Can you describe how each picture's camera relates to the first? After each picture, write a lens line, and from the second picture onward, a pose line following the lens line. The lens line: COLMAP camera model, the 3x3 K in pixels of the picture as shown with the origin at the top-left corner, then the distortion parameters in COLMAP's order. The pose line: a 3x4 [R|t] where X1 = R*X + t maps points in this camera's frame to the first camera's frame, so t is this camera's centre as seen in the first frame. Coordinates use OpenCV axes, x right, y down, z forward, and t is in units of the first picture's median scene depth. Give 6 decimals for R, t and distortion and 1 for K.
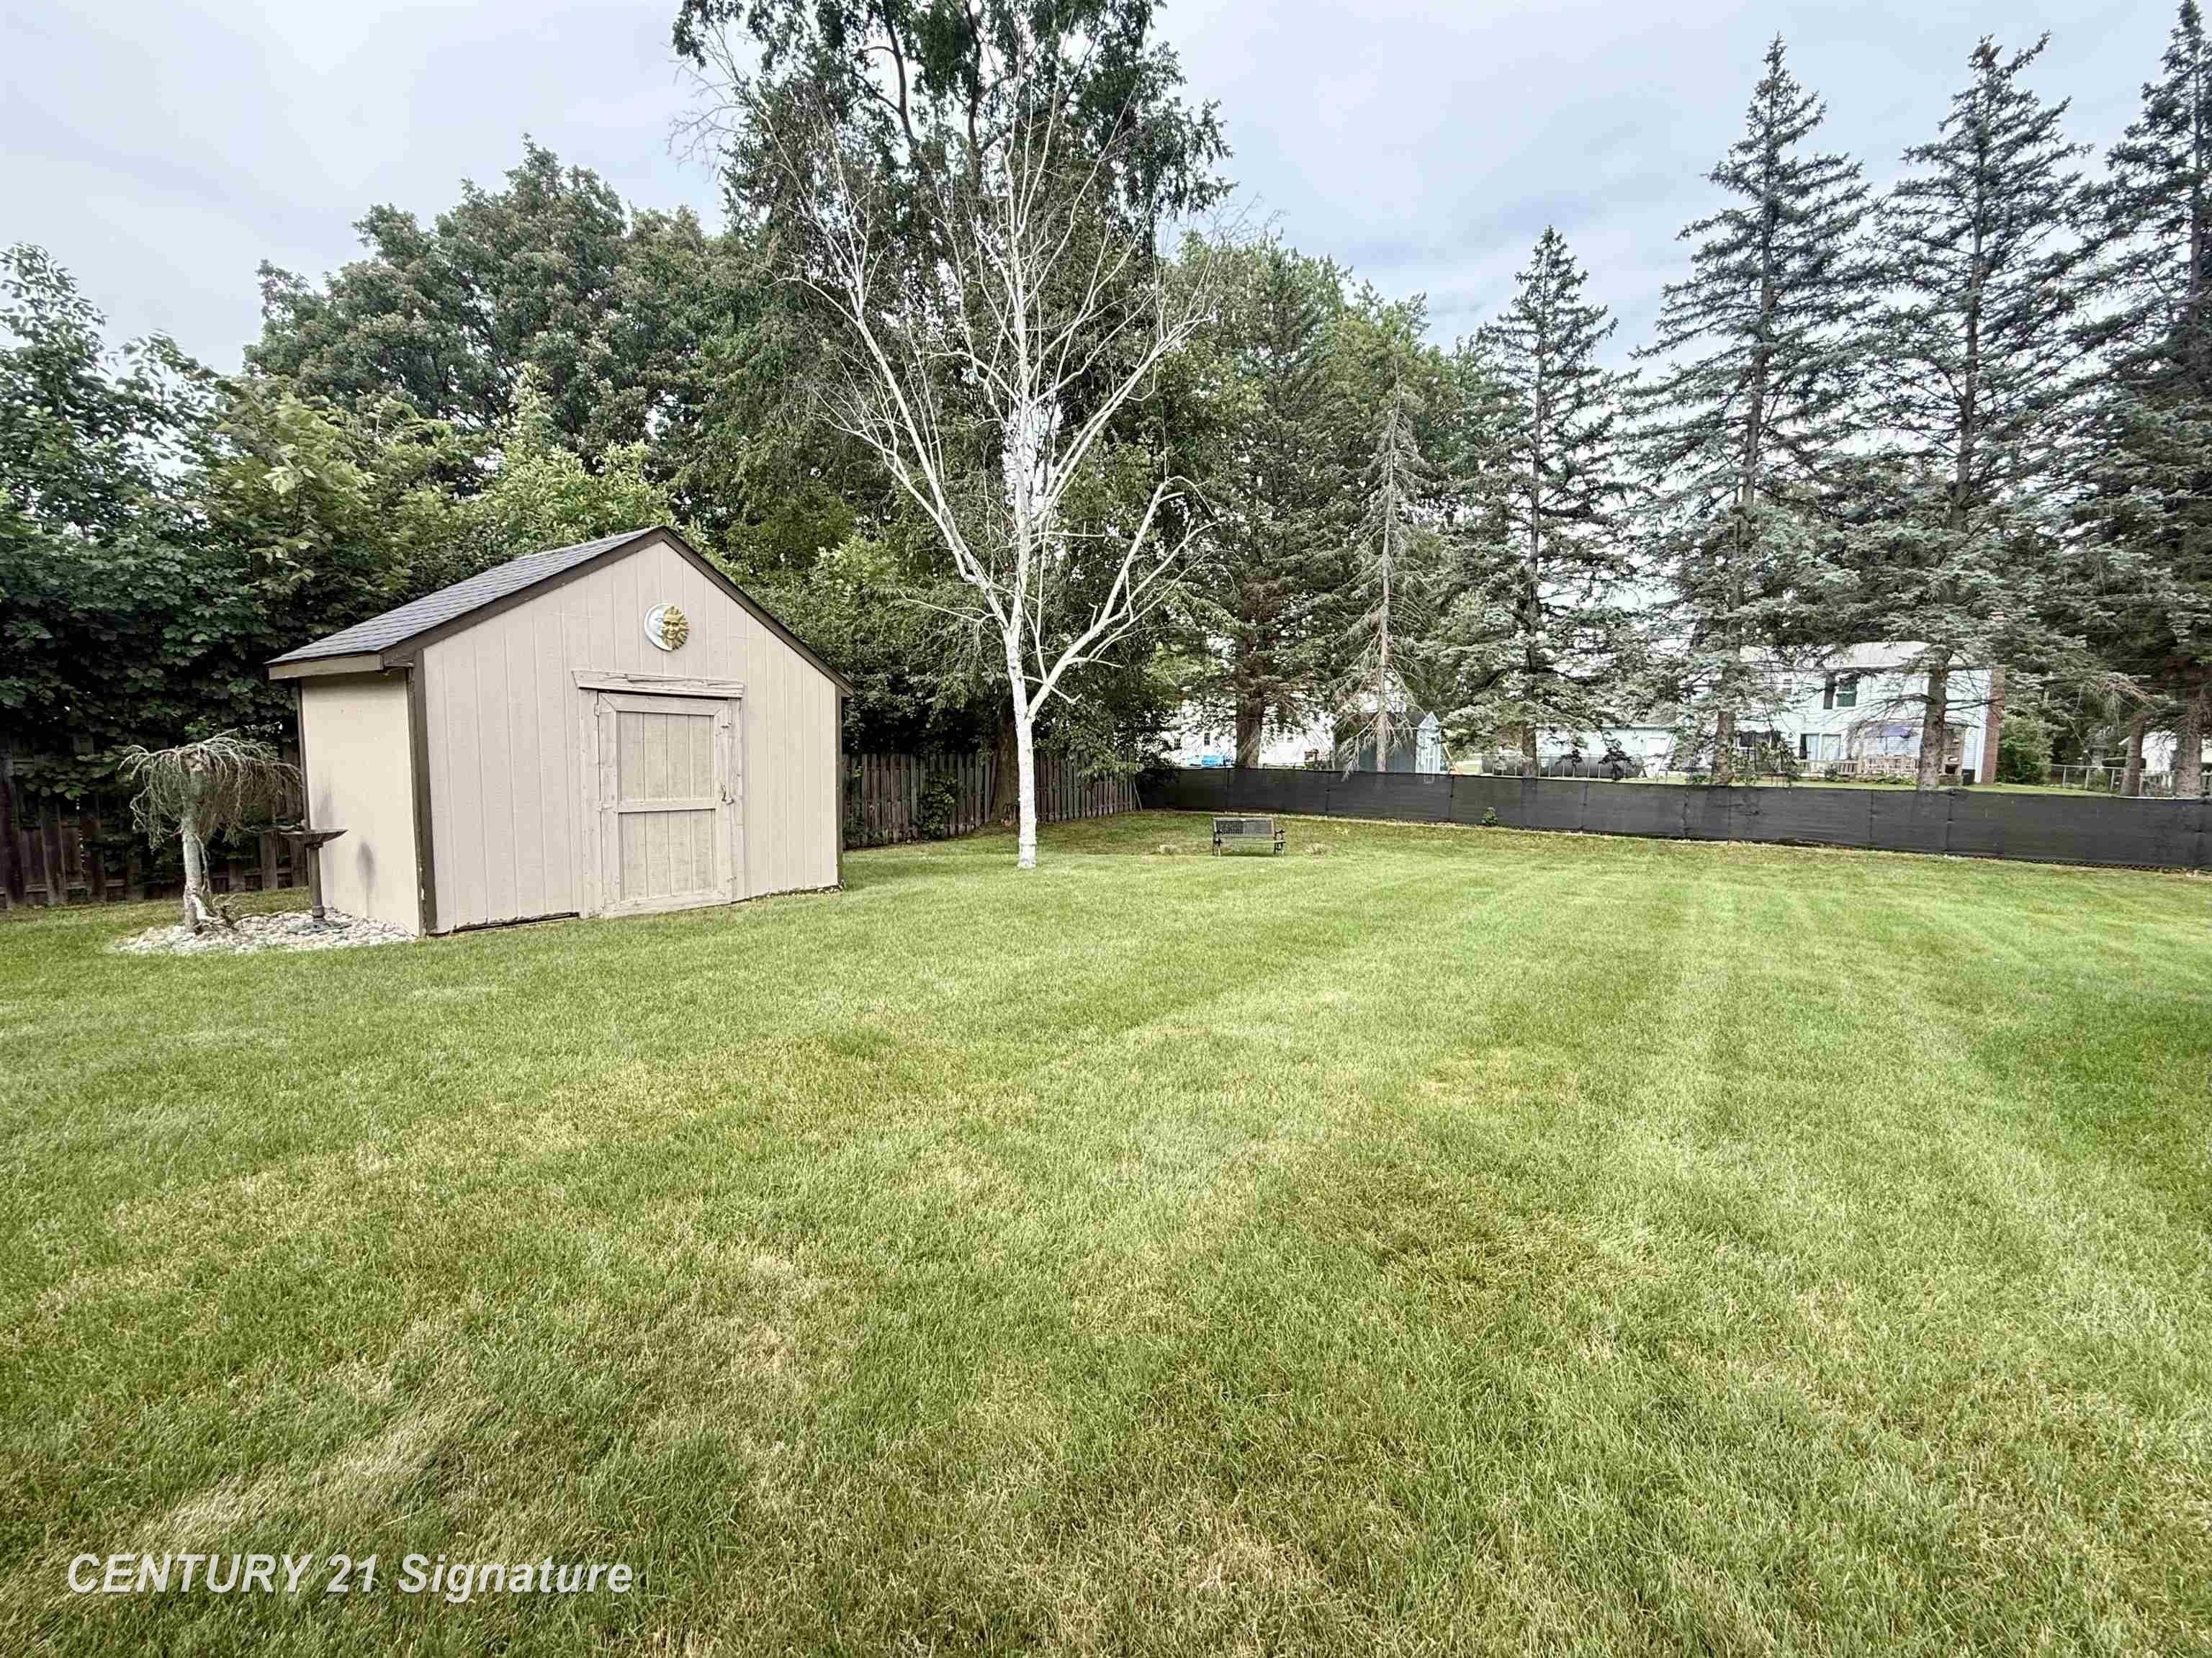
lens RADIAL K [[888.9, 0, 1105.3], [0, 888.9, 824.0], [0, 0, 1]] dist [0.000260, -0.000710]
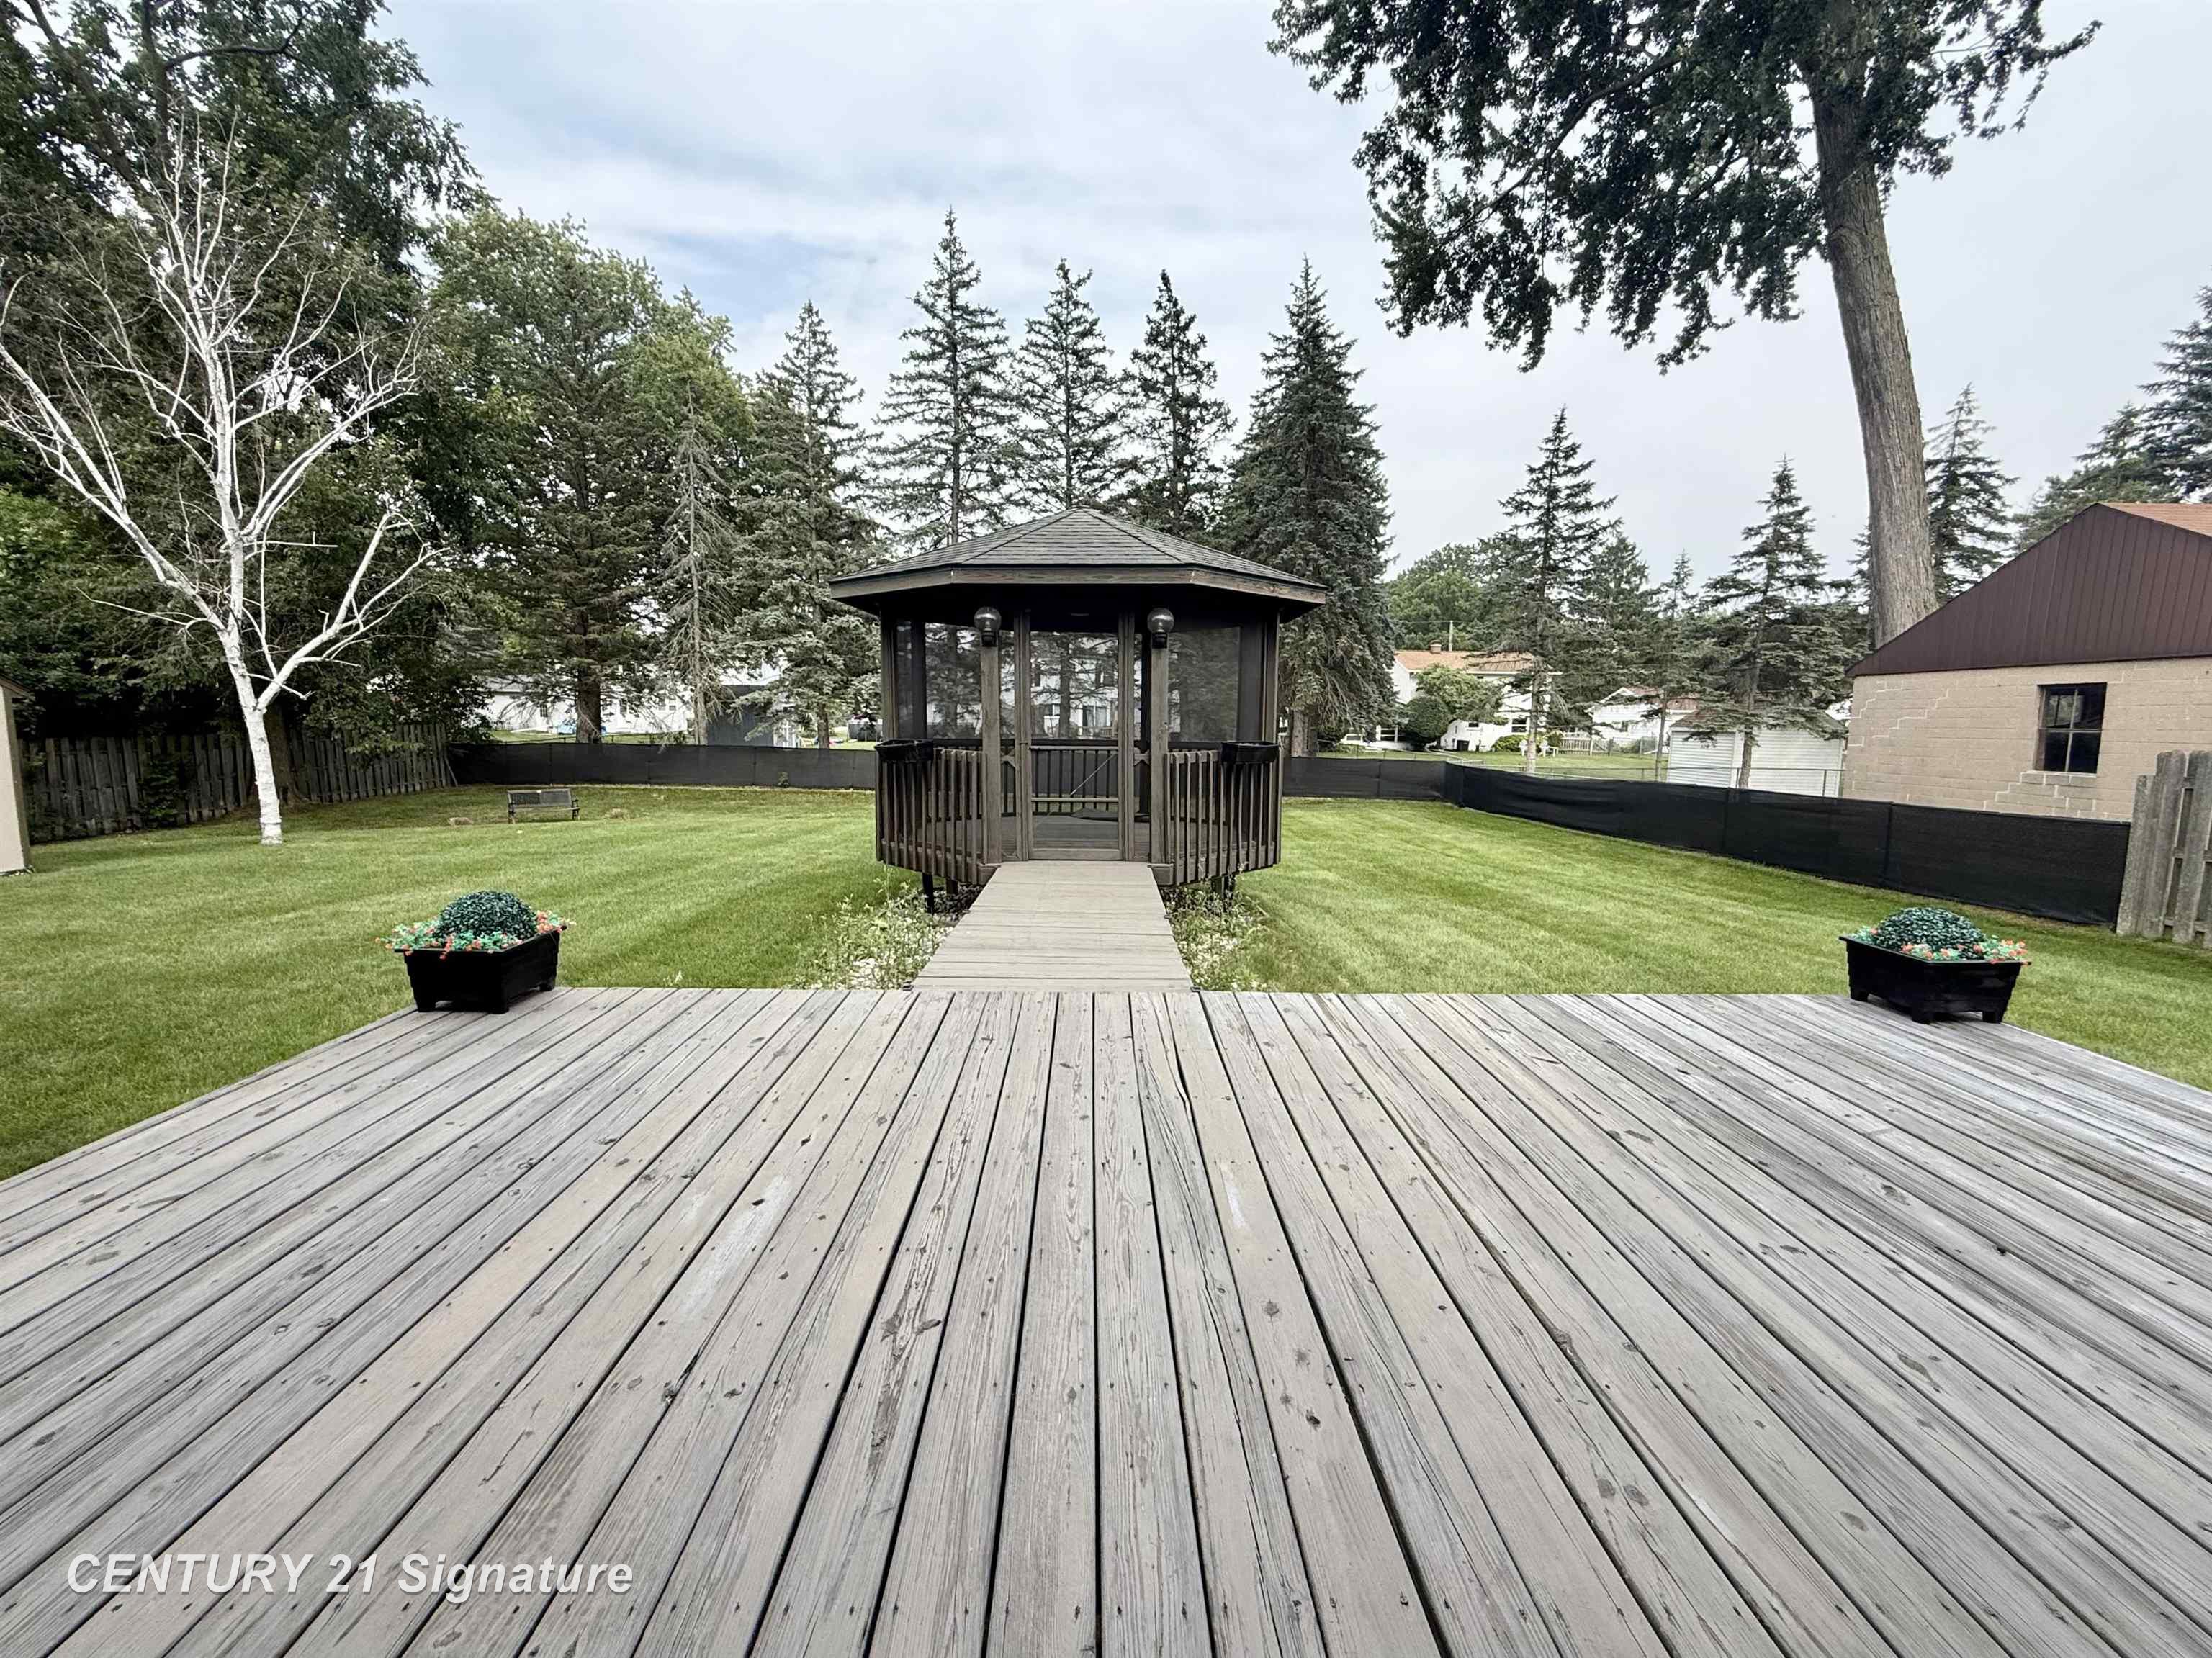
lens RADIAL K [[931.8, 0, 1106.0], [0, 931.8, 829.0], [0, 0, 1]] dist [0.000370, 0.000571]
pose [[0.836952, -0.067273, 0.543126, 0.110647], [0.043505, 0.997454, 0.056505, 0.007070], [-0.545544, -0.023663, 0.837748, -0.396353]]
